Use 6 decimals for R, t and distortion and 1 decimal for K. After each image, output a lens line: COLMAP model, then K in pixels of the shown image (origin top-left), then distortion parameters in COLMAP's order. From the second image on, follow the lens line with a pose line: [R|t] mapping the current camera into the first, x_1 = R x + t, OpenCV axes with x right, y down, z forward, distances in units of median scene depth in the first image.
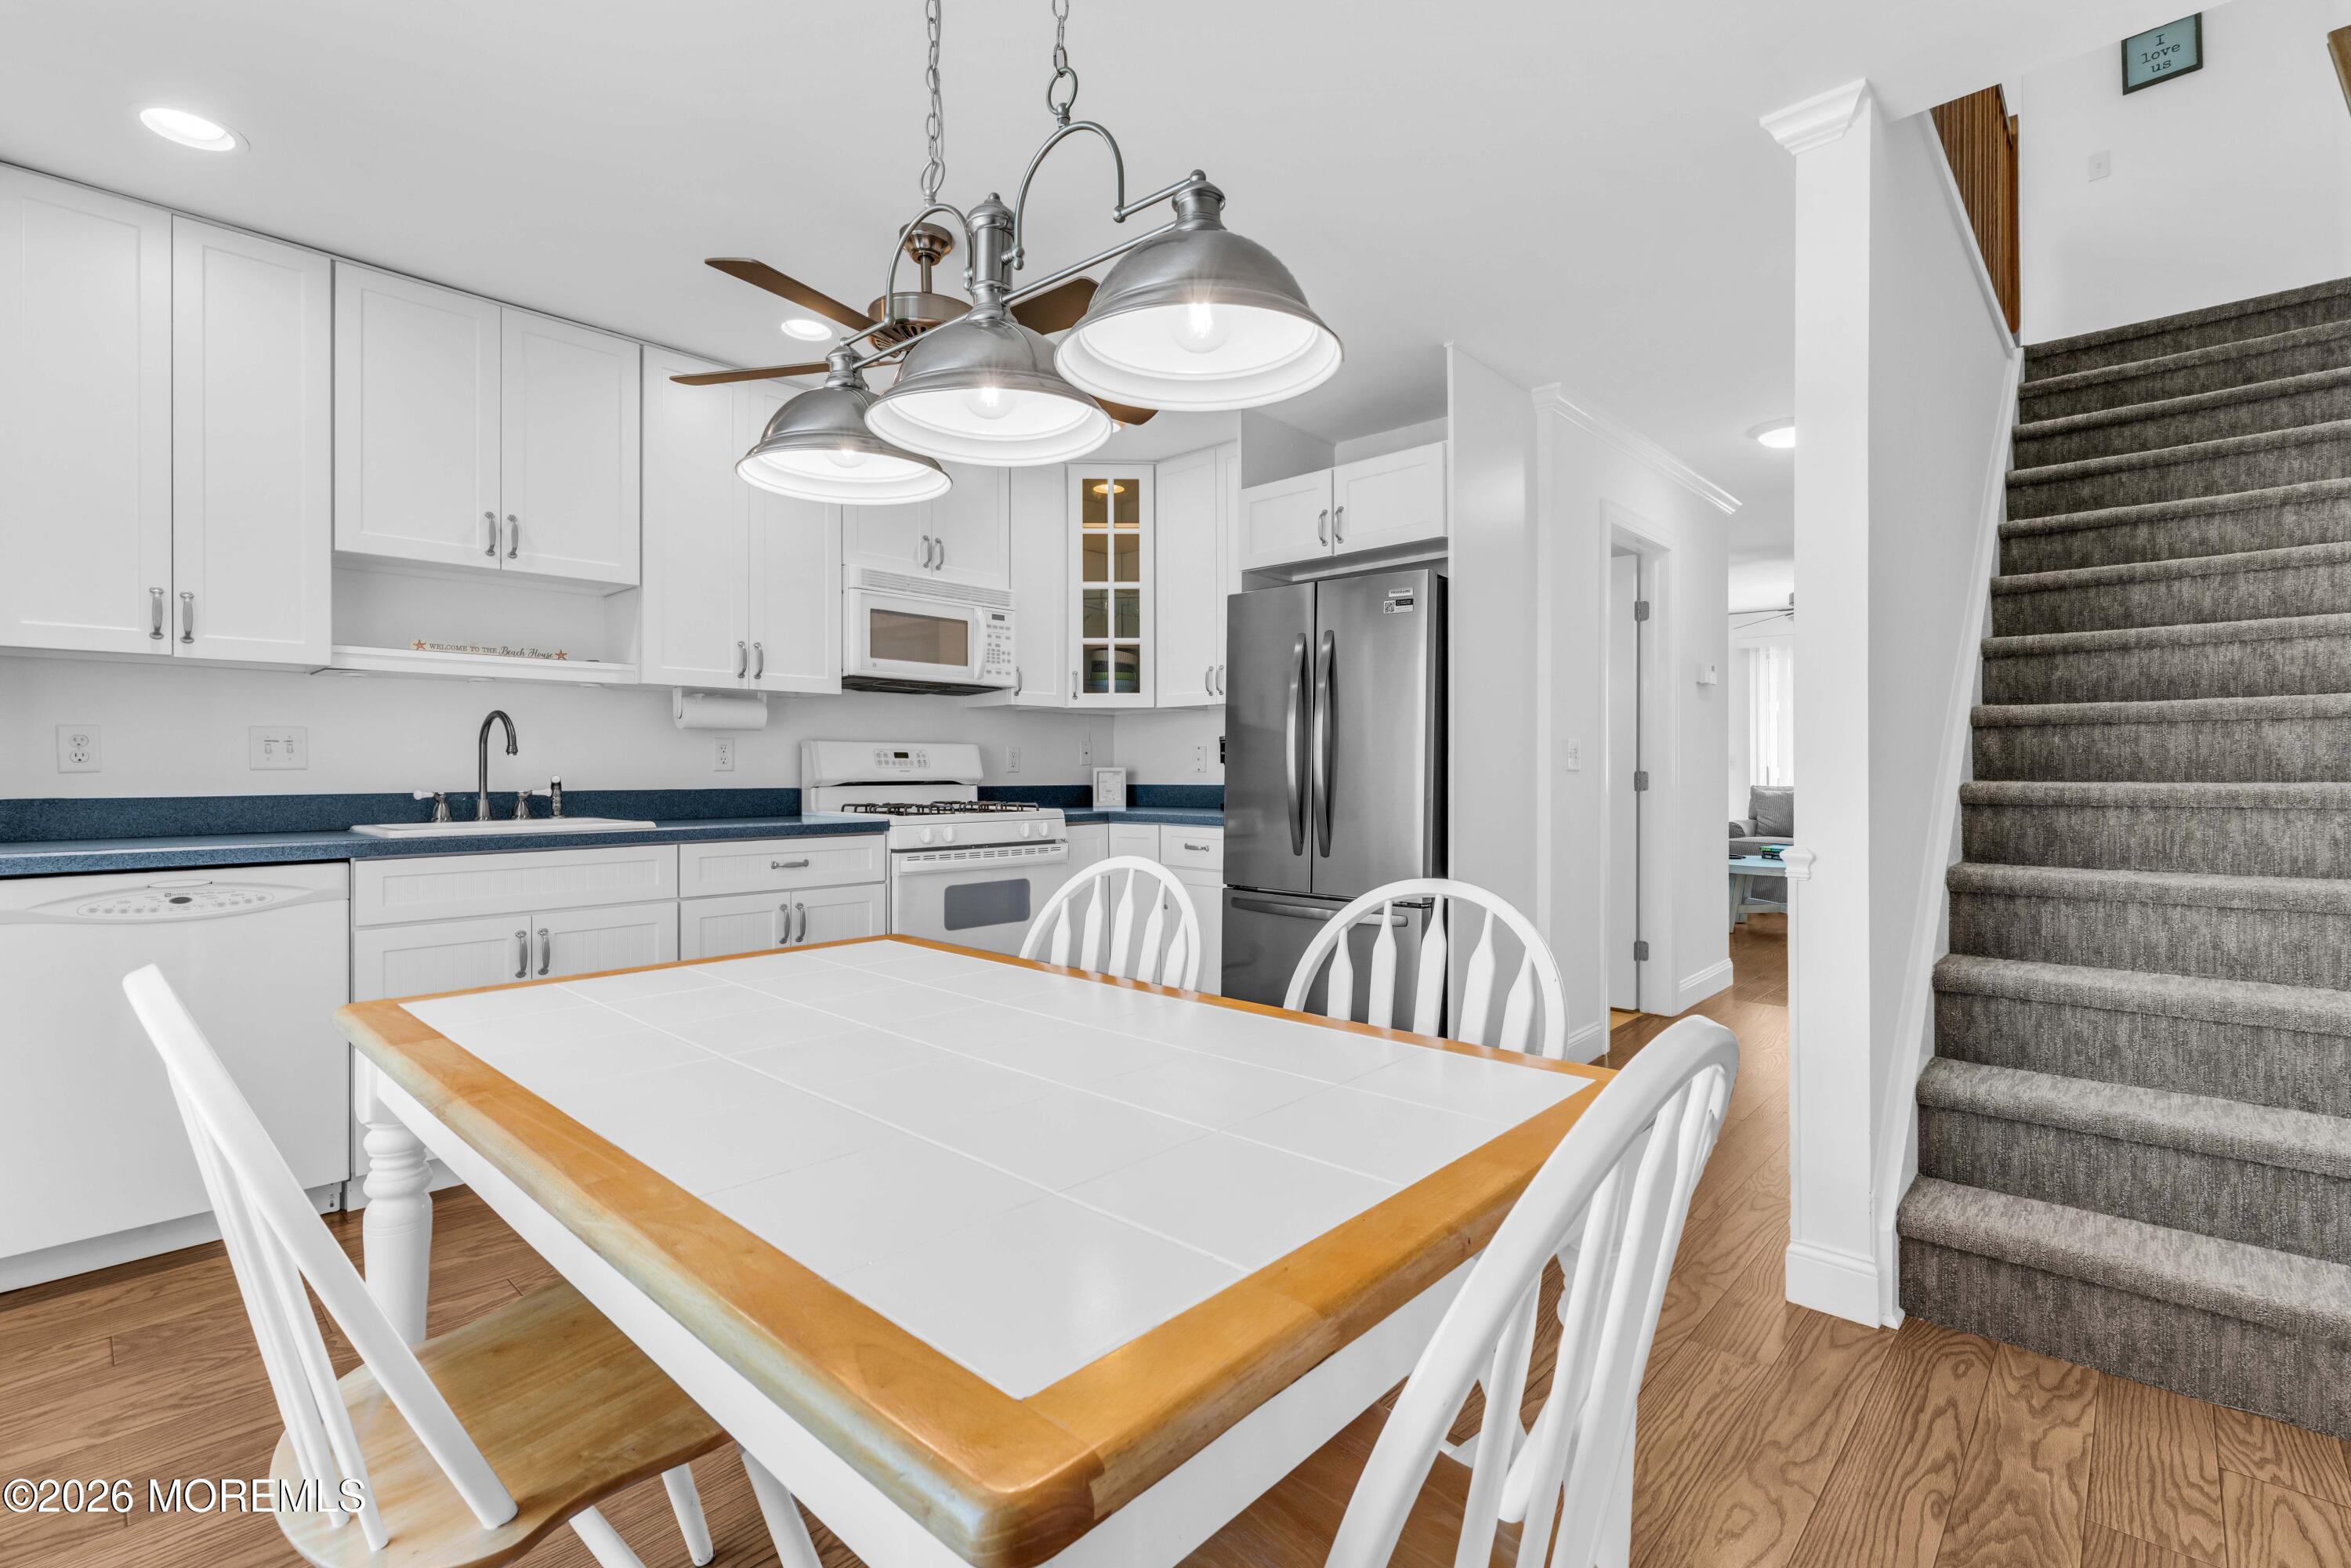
lens RADIAL K [[1054.2, 0, 1172.3], [0, 1054.2, 768.5], [0, 0, 1]] dist [-0.002040, -0.000134]
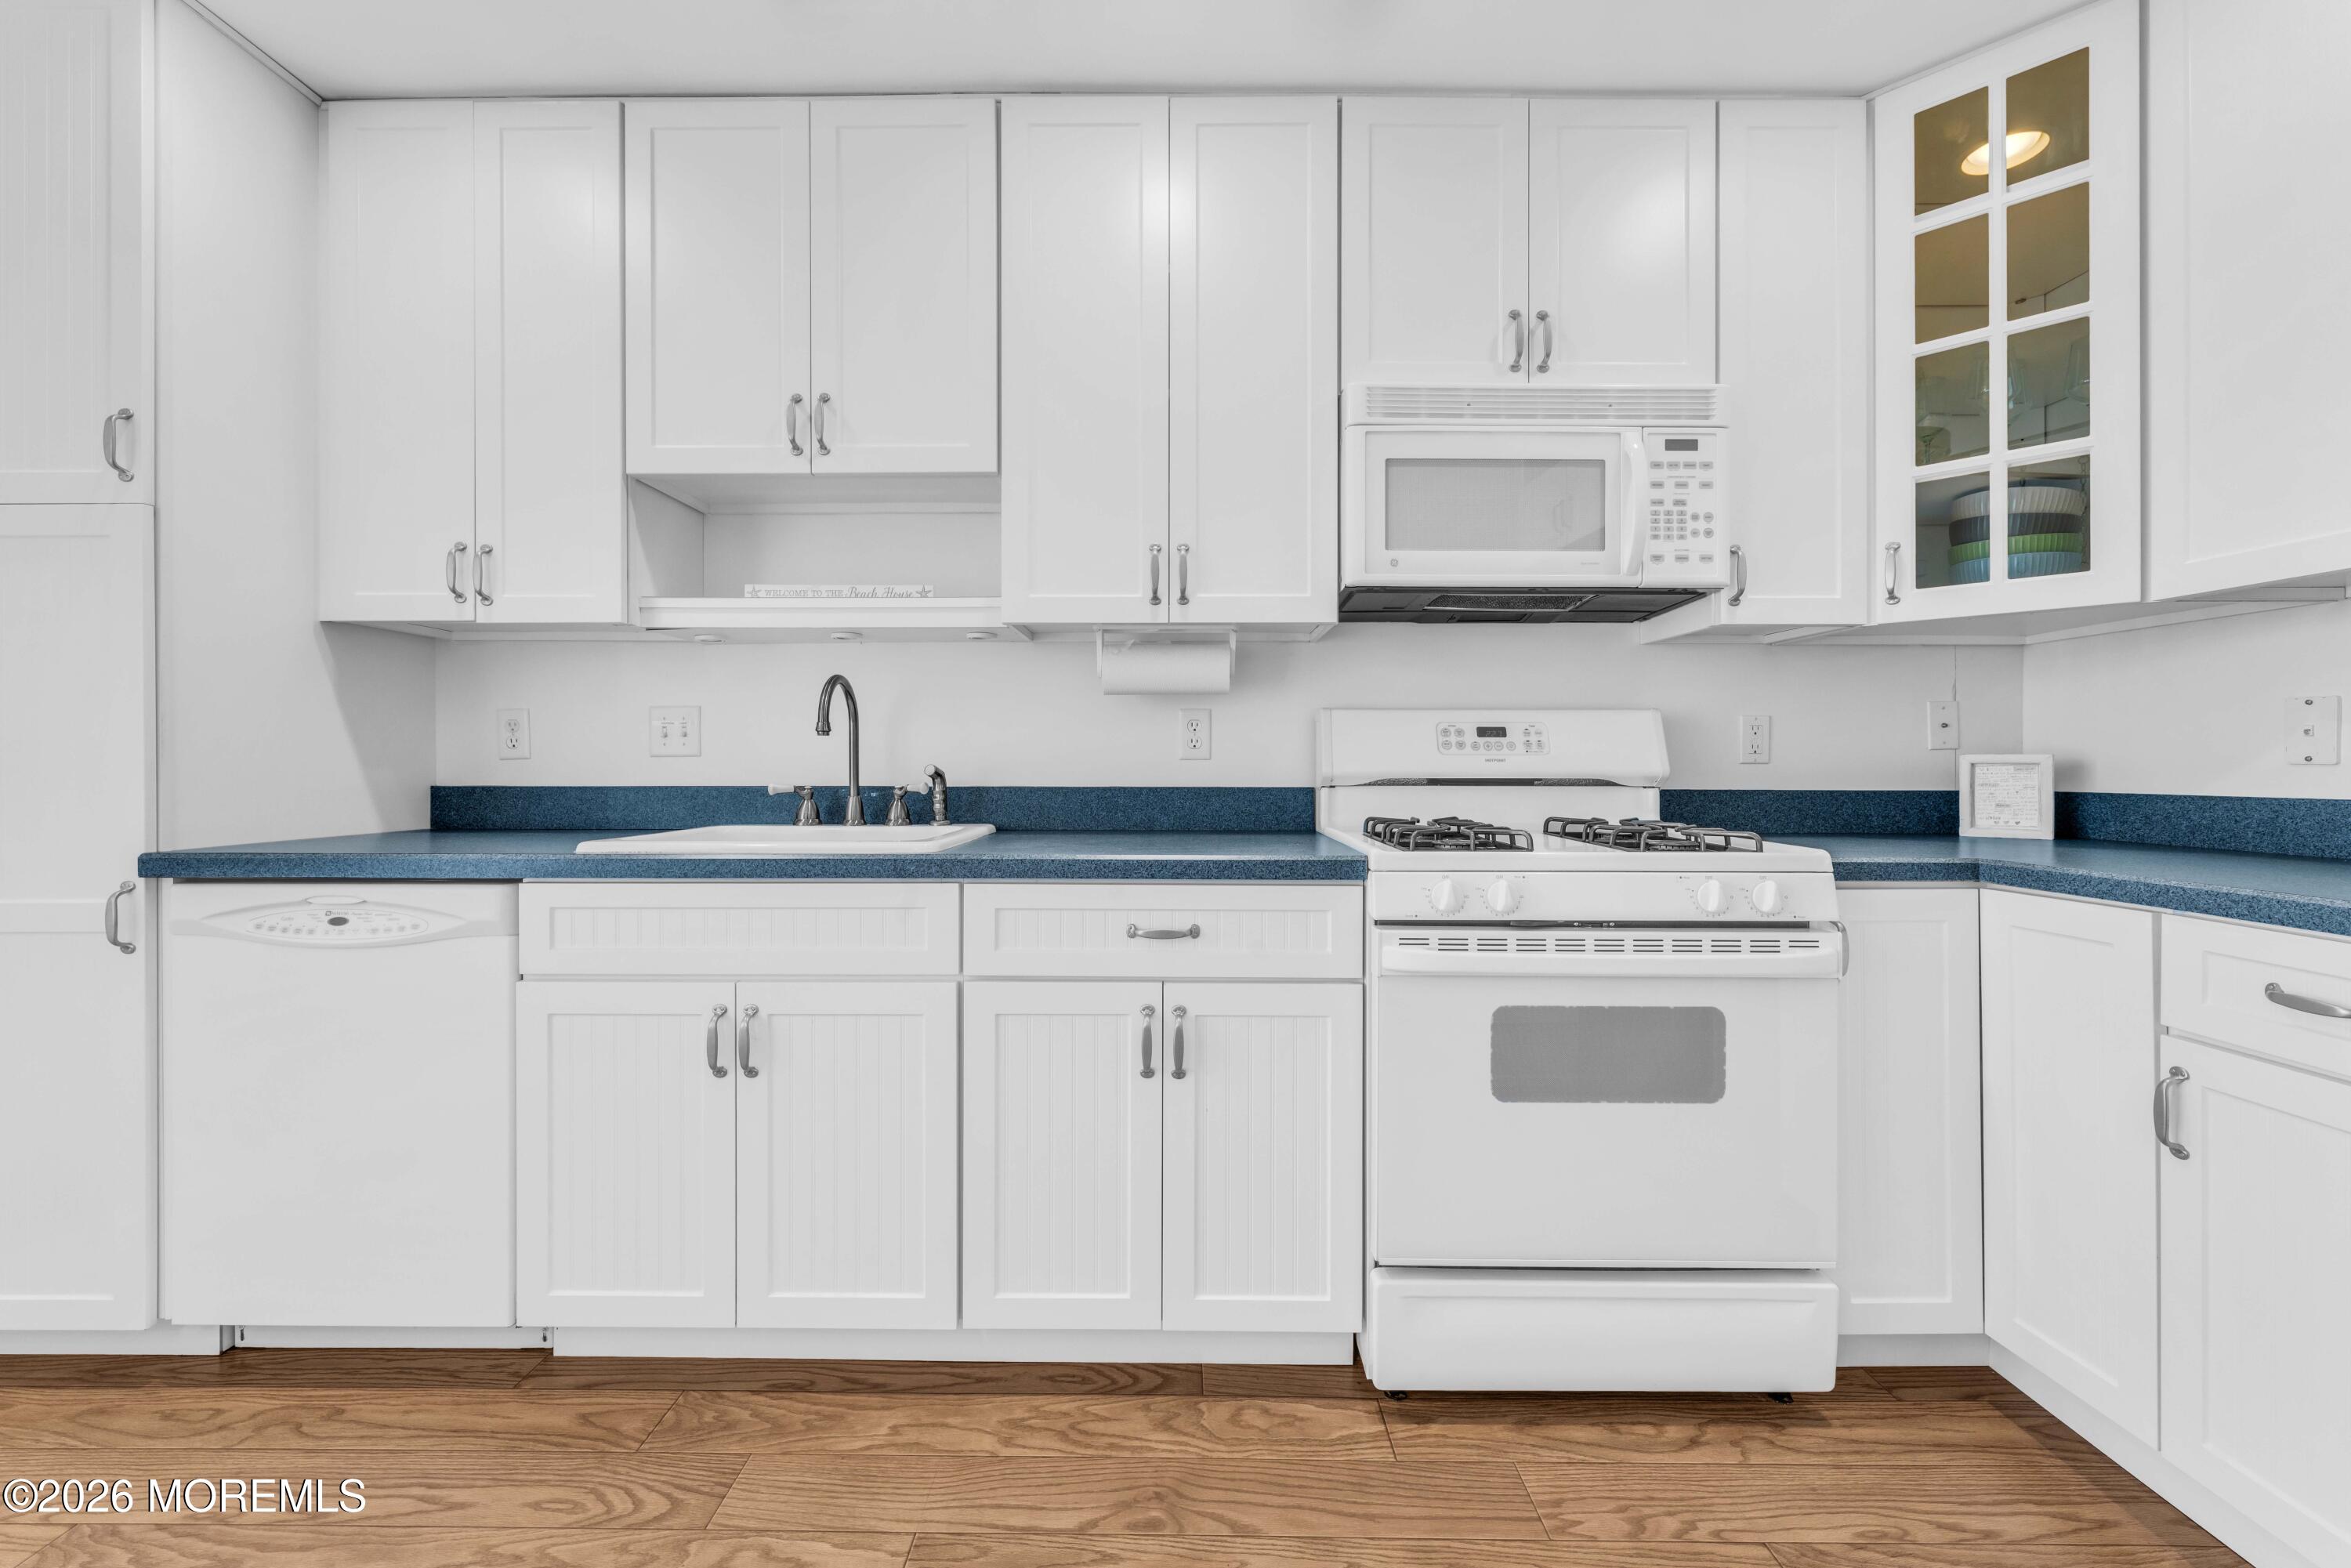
lens RADIAL K [[946.3, 0, 1172.7], [0, 946.3, 764.0], [0, 0, 1]] dist [-0.001287, -0.000167]
pose [[0.679872, 0.002617, -0.733326, -0.004985], [-0.001131, 0.999996, 0.002519, 0.003982], [0.733330, -0.000883, 0.679873, 0.640278]]
